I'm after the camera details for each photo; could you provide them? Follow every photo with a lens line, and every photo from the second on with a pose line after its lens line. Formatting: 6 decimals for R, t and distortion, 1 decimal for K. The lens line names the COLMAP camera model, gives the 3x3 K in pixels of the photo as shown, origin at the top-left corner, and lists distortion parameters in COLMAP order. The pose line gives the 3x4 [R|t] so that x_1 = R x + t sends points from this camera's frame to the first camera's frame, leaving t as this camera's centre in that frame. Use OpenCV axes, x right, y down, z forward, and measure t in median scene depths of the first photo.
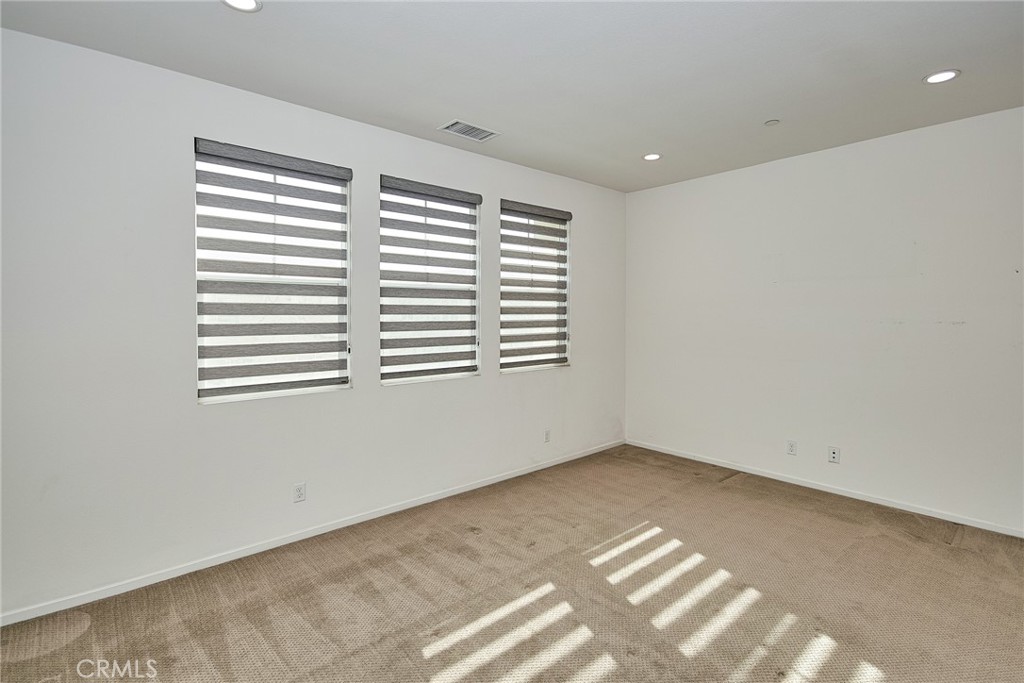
lens RADIAL K [[487.4, 0, 514.9], [0, 487.4, 322.0], [0, 0, 1]] dist [-0.009846, 0.000011]
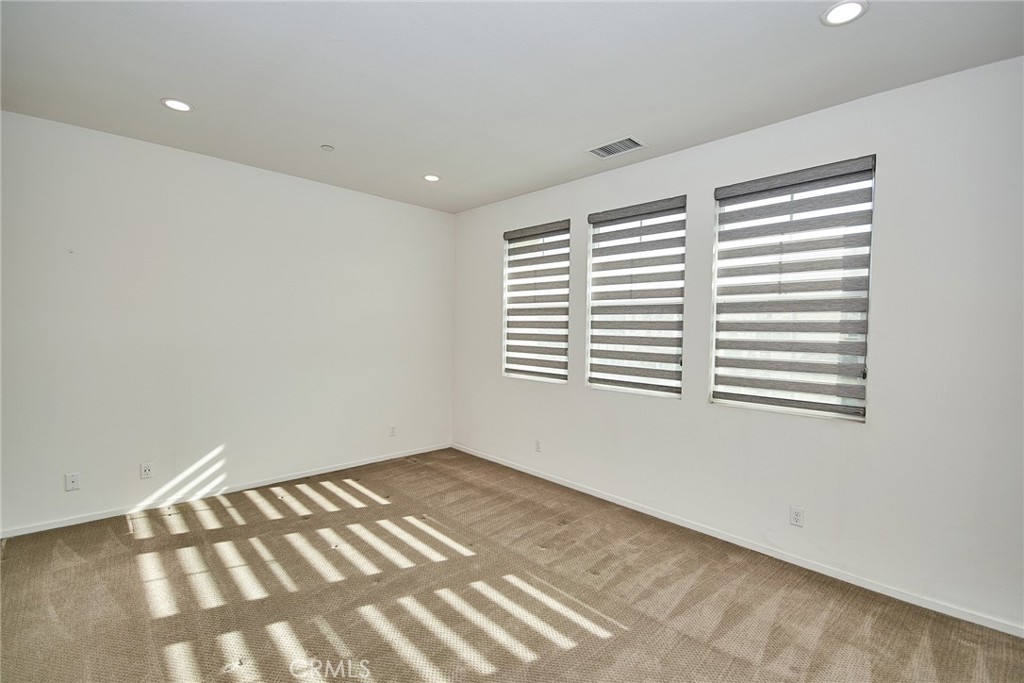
lens RADIAL K [[462.0, 0, 514.5], [0, 462.0, 343.1], [0, 0, 1]] dist [0.001274, -0.010212]
pose [[0.026814, 0.034979, -0.999028, 0.749530], [-0.032214, 0.998899, 0.034110, -0.011500], [0.999121, 0.031268, 0.027912, 0.664651]]
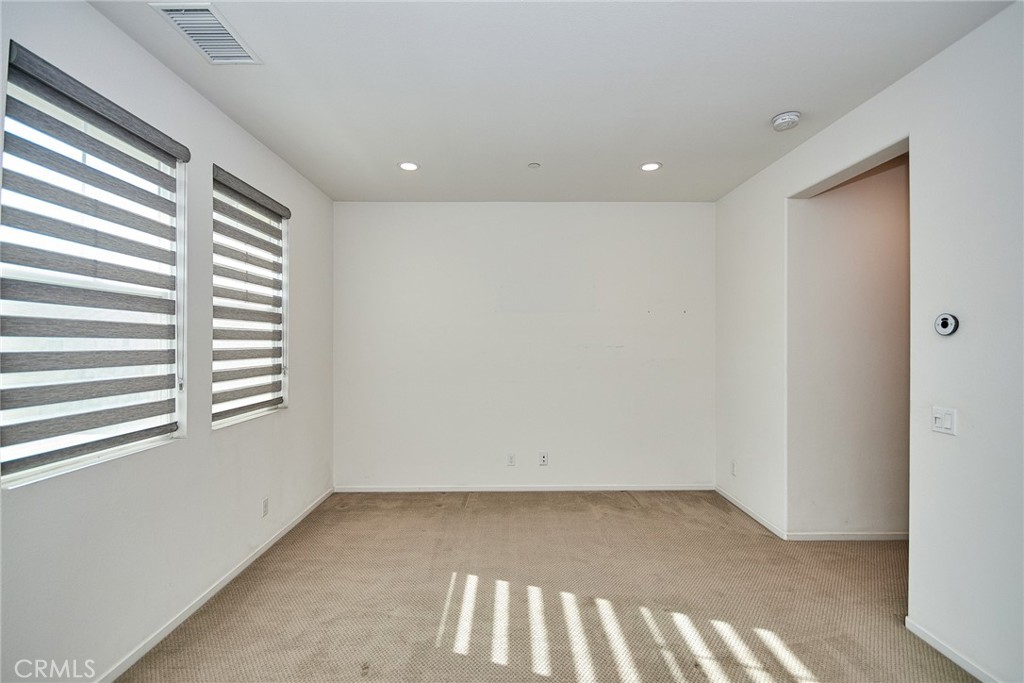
lens RADIAL K [[462.0, 0, 514.5], [0, 462.0, 343.1], [0, 0, 1]] dist [0.001274, -0.010212]
pose [[0.649978, 0.000123, 0.759953, -0.242242], [0.015093, 0.999801, -0.013070, 0.003536], [-0.759803, 0.019965, 0.649847, 0.296768]]
